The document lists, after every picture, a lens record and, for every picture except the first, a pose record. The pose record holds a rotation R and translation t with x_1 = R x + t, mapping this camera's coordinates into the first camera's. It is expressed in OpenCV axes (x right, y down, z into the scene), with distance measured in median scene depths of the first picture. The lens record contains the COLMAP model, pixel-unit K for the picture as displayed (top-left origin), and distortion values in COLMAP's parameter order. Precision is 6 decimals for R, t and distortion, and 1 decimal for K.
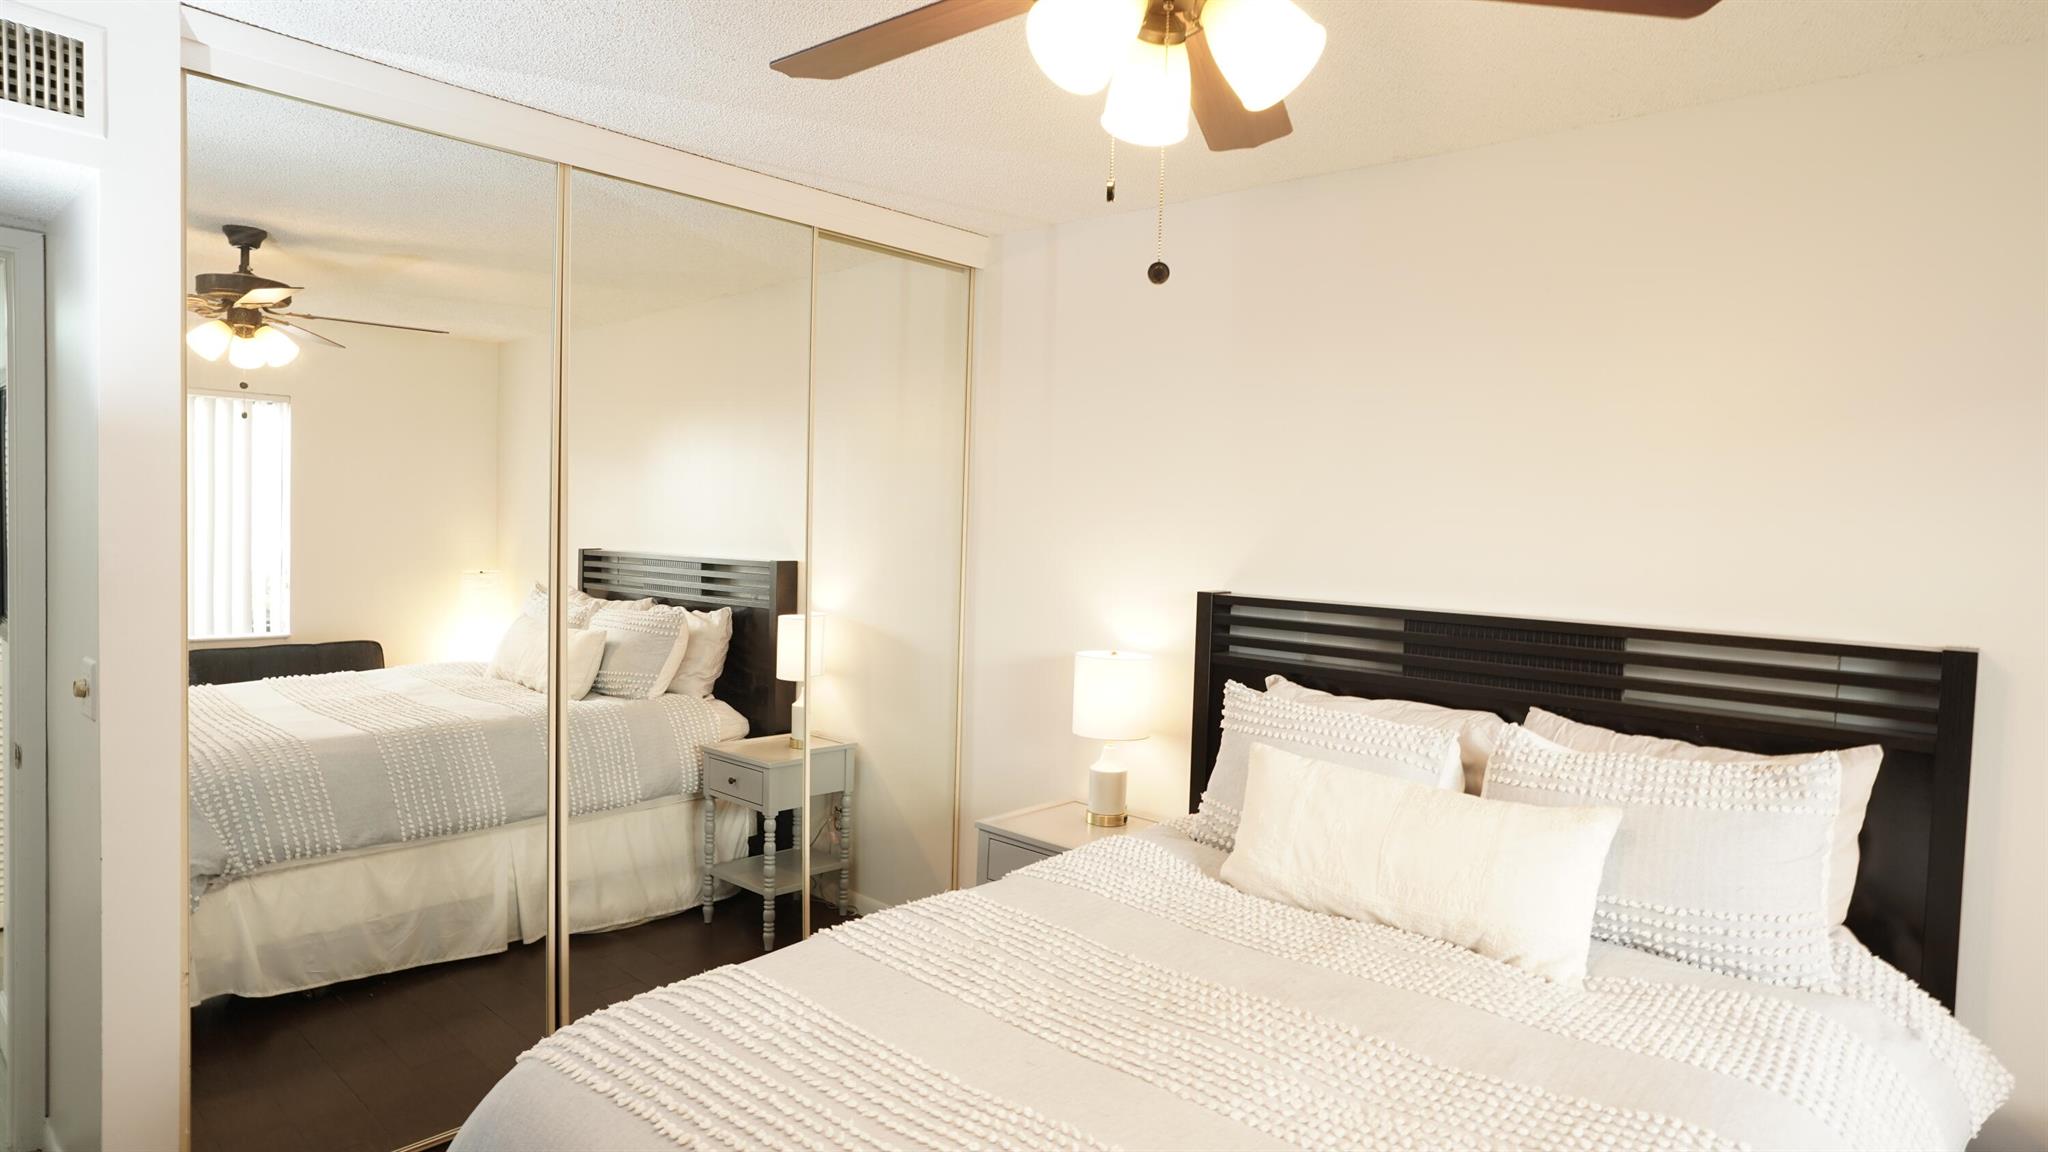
lens RADIAL K [[1122.6, 0, 1024.0], [0, 1122.6, 576.0], [0, 0, 1]] dist [-0.051430, 0.036193]
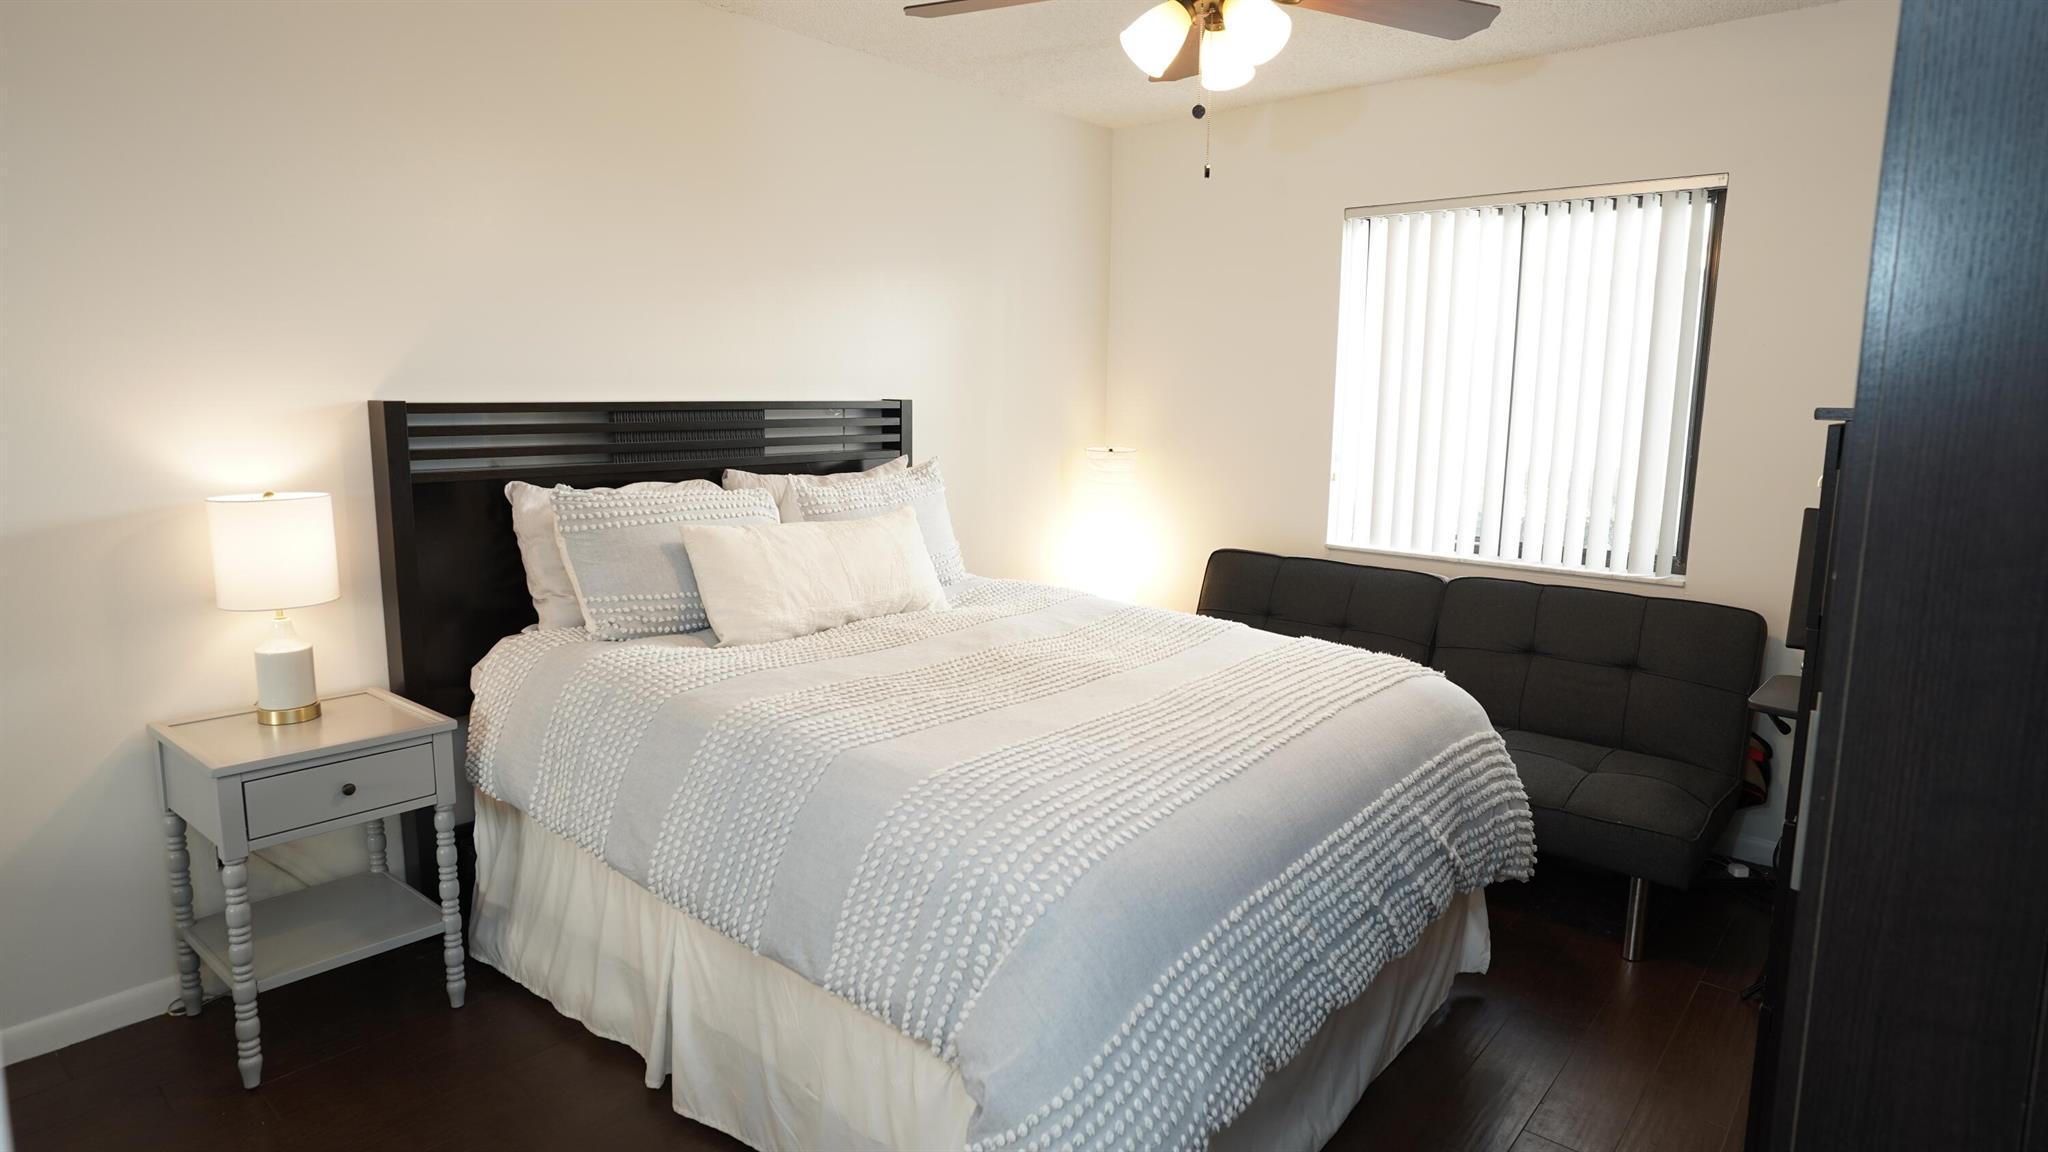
lens RADIAL K [[1122.6, 0, 1024.0], [0, 1122.6, 576.0], [0, 0, 1]] dist [-0.051430, 0.036193]
pose [[-0.025192, -0.192792, 0.980916, -0.855914], [0.037318, 0.980362, 0.193641, 0.000851], [-0.998986, 0.041484, -0.017503, 0.683511]]
